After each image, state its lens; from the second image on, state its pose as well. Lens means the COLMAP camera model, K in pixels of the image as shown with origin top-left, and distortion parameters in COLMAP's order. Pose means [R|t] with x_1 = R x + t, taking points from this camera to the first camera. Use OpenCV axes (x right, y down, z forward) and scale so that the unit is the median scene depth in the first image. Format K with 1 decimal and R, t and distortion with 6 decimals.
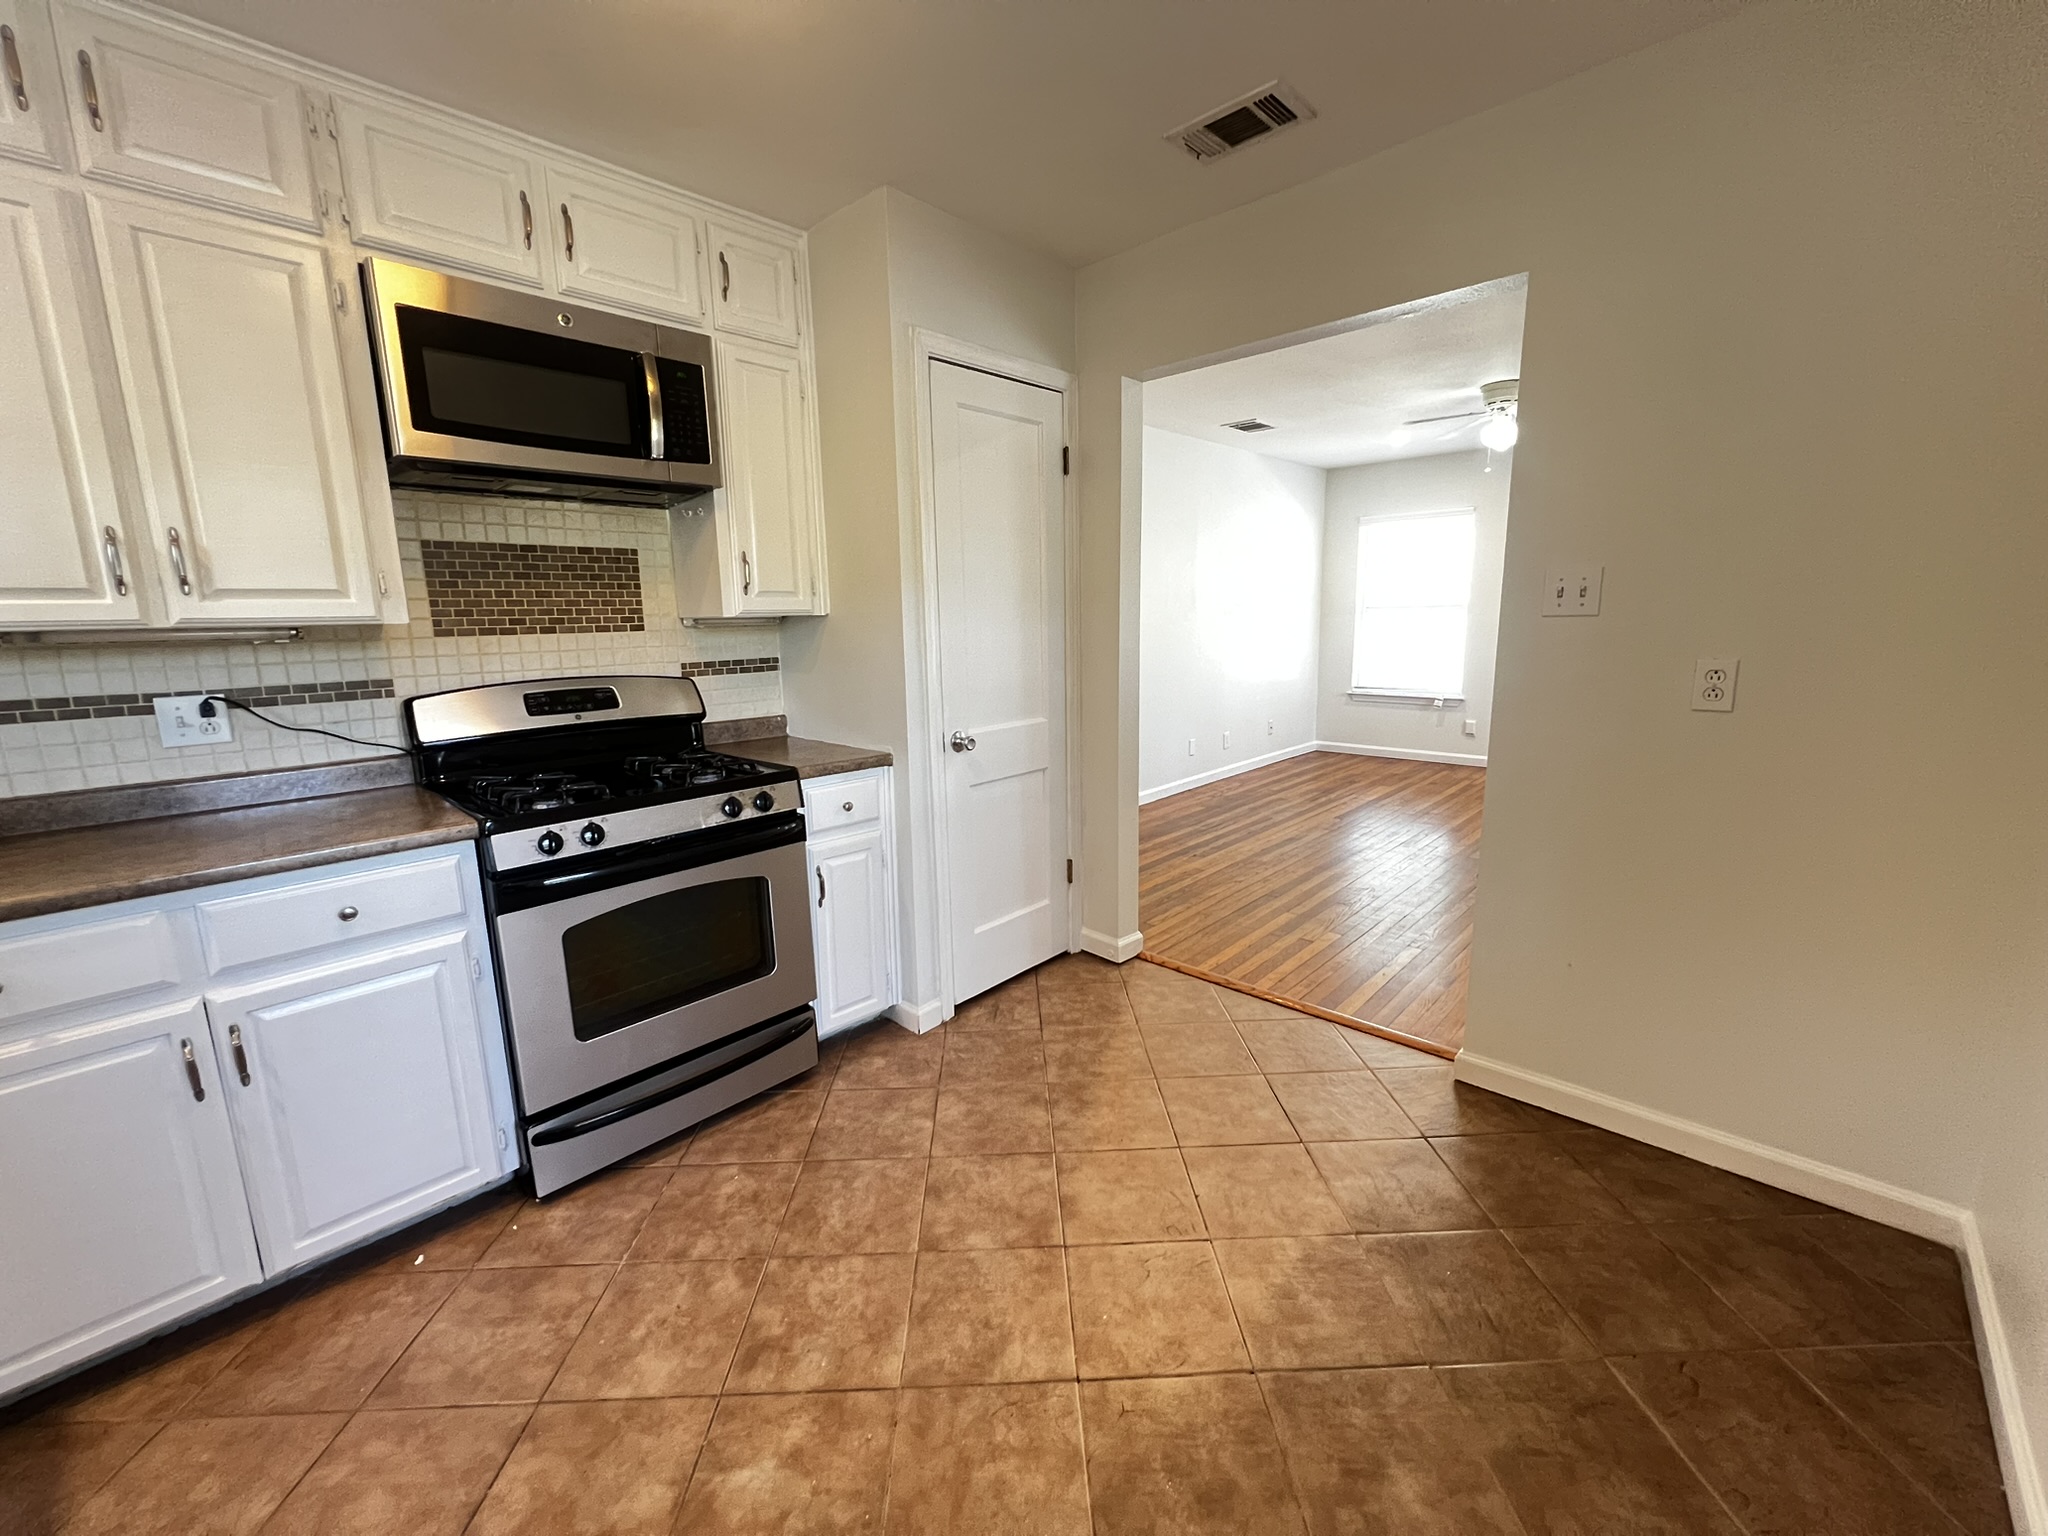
lens RADIAL K [[826.4, 0, 1016.3], [0, 826.4, 764.0], [0, 0, 1]] dist [0.000344, 0.000420]
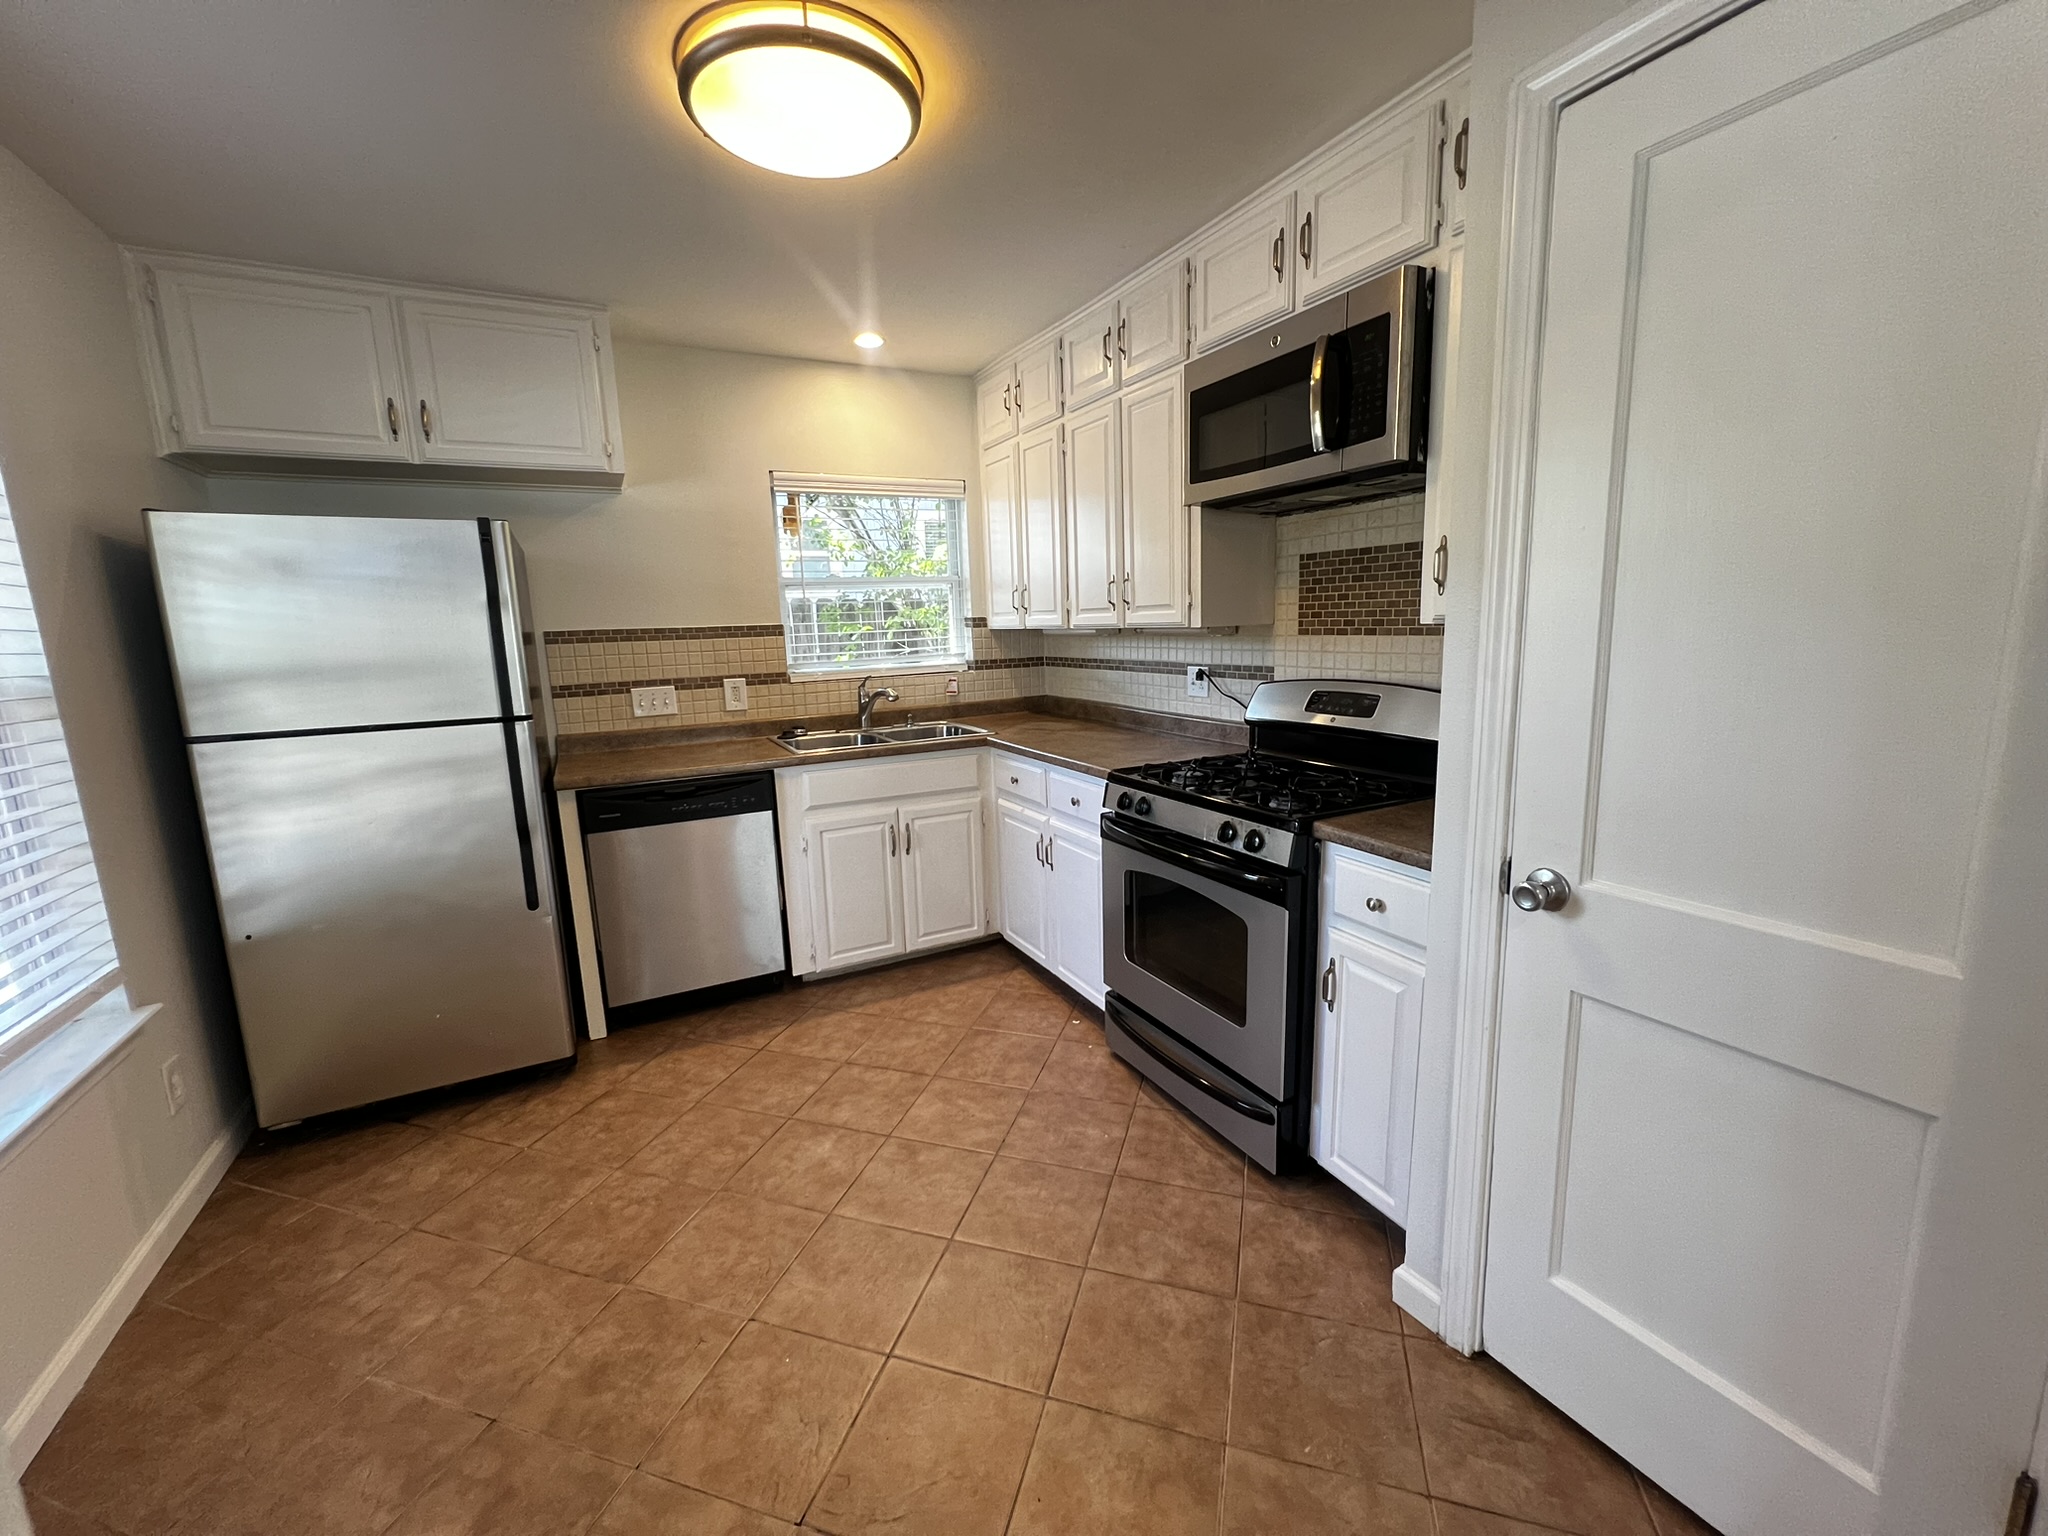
lens RADIAL K [[826.4, 0, 1021.8], [0, 826.4, 764.7], [0, 0, 1]] dist [0.000344, 0.000420]
pose [[-0.319207, 0.194101, -0.927595, 0.600655], [-0.133318, 0.959870, 0.246732, -0.226412], [0.938261, 0.202424, -0.280520, 1.048789]]
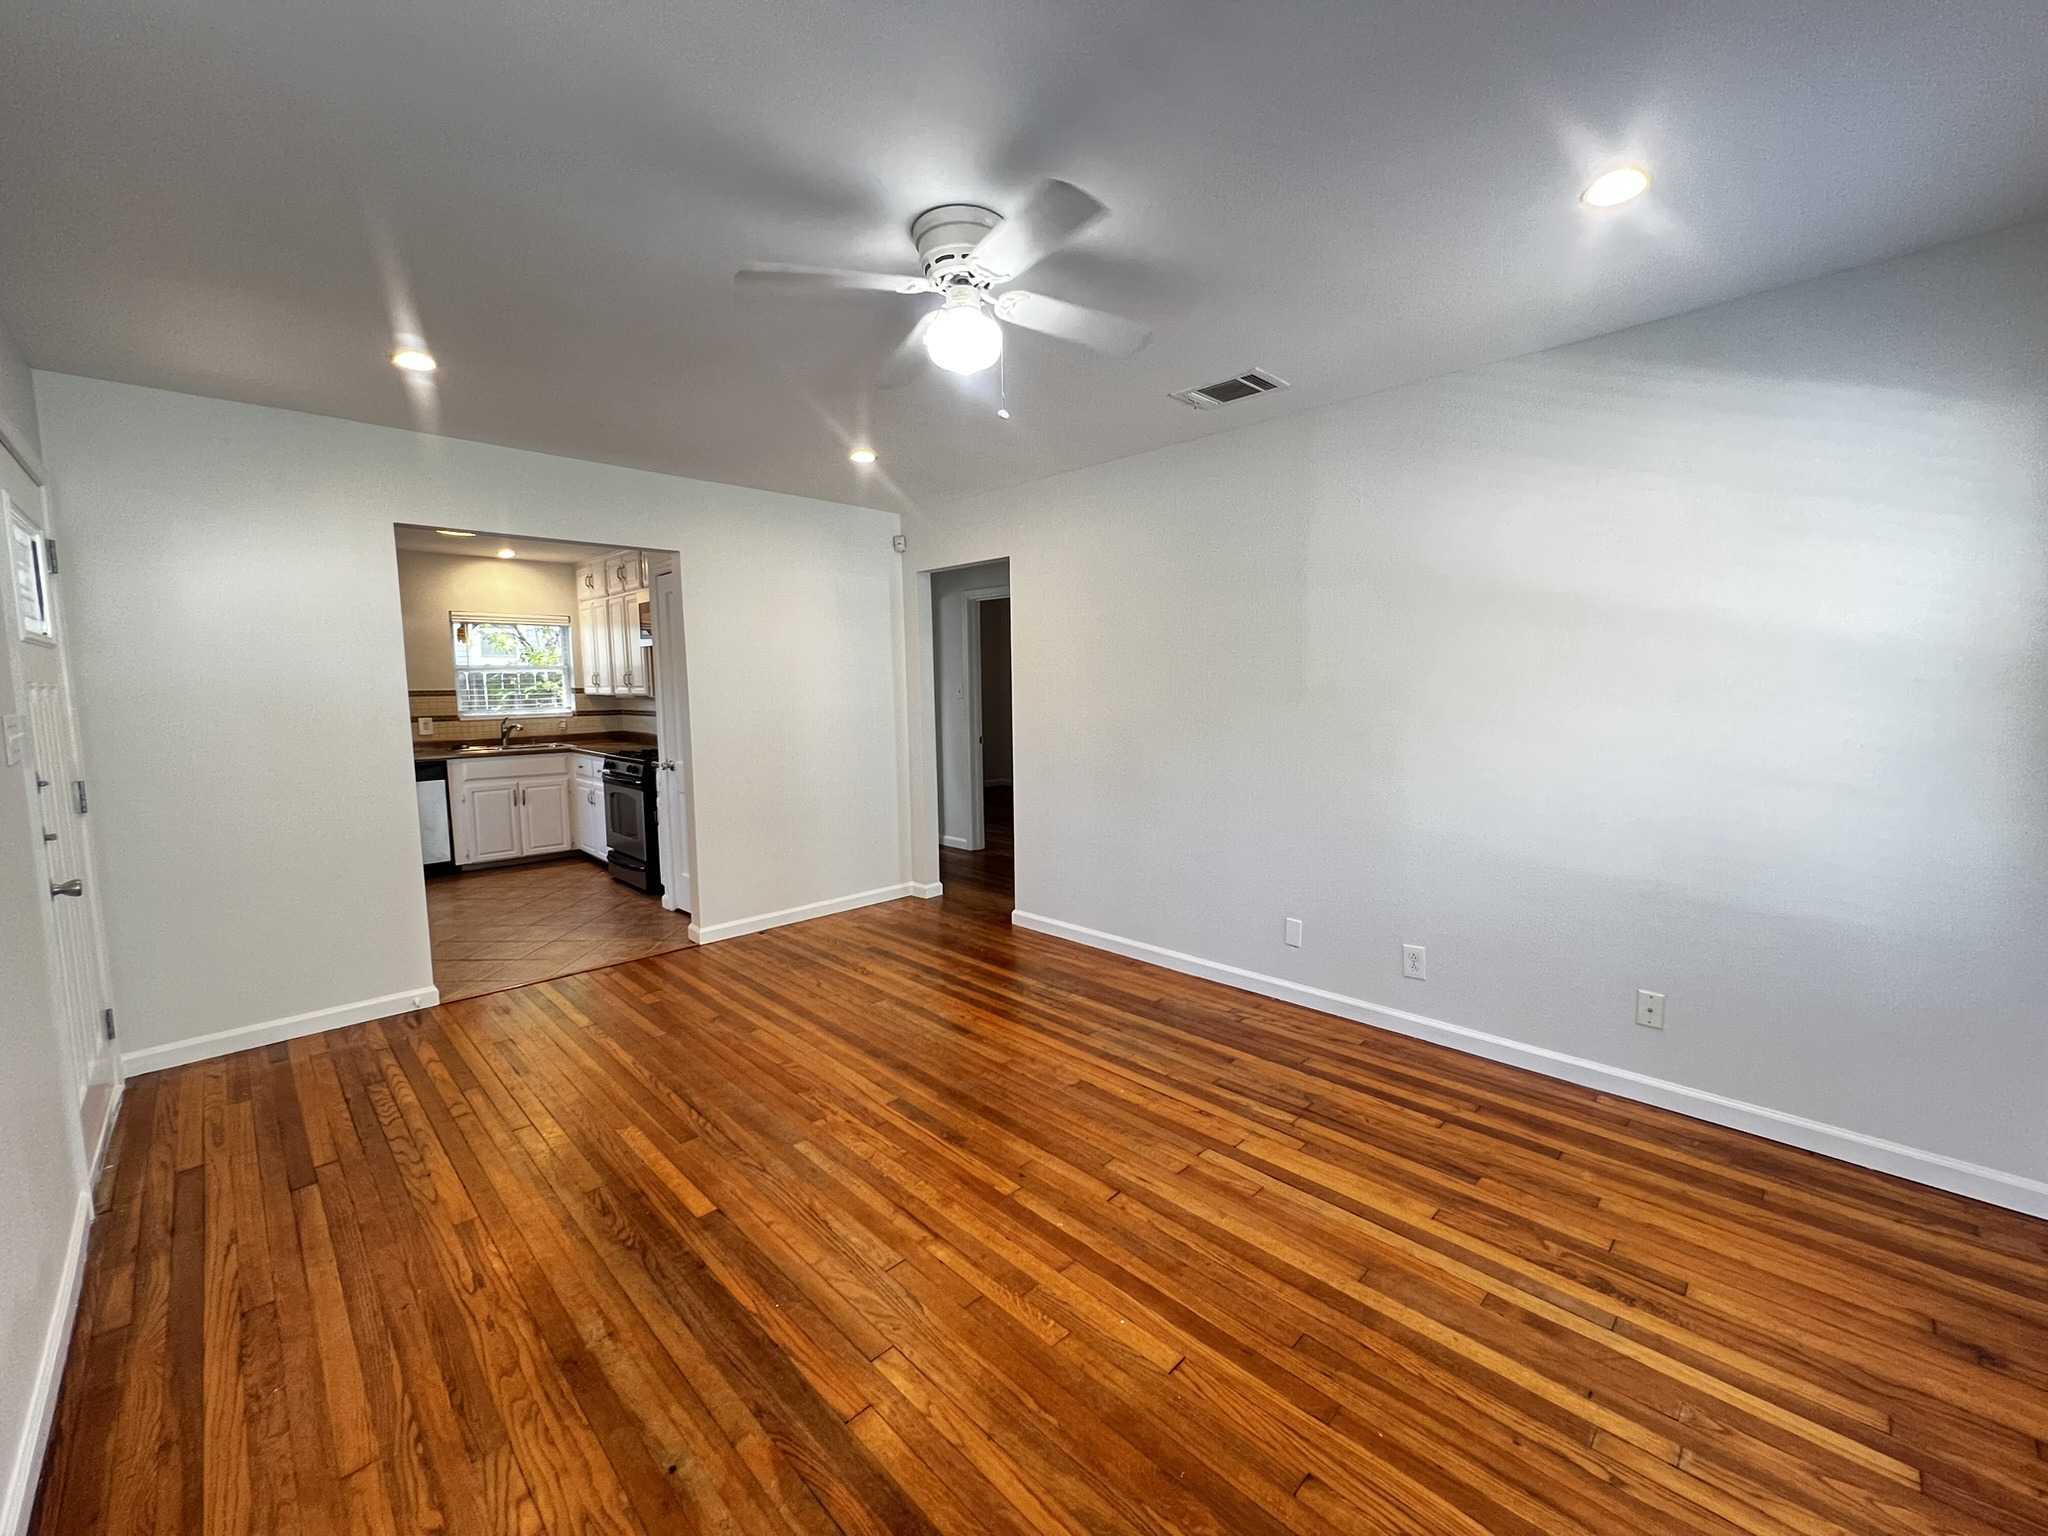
lens RADIAL K [[826.4, 0, 1014.7], [0, 826.4, 761.6], [0, 0, 1]] dist [0.000344, 0.000420]
pose [[-0.036198, 0.115253, -0.992676, 2.228908], [-0.170461, 0.978058, 0.119772, -0.494930], [0.984699, 0.173548, -0.015757, 2.262189]]
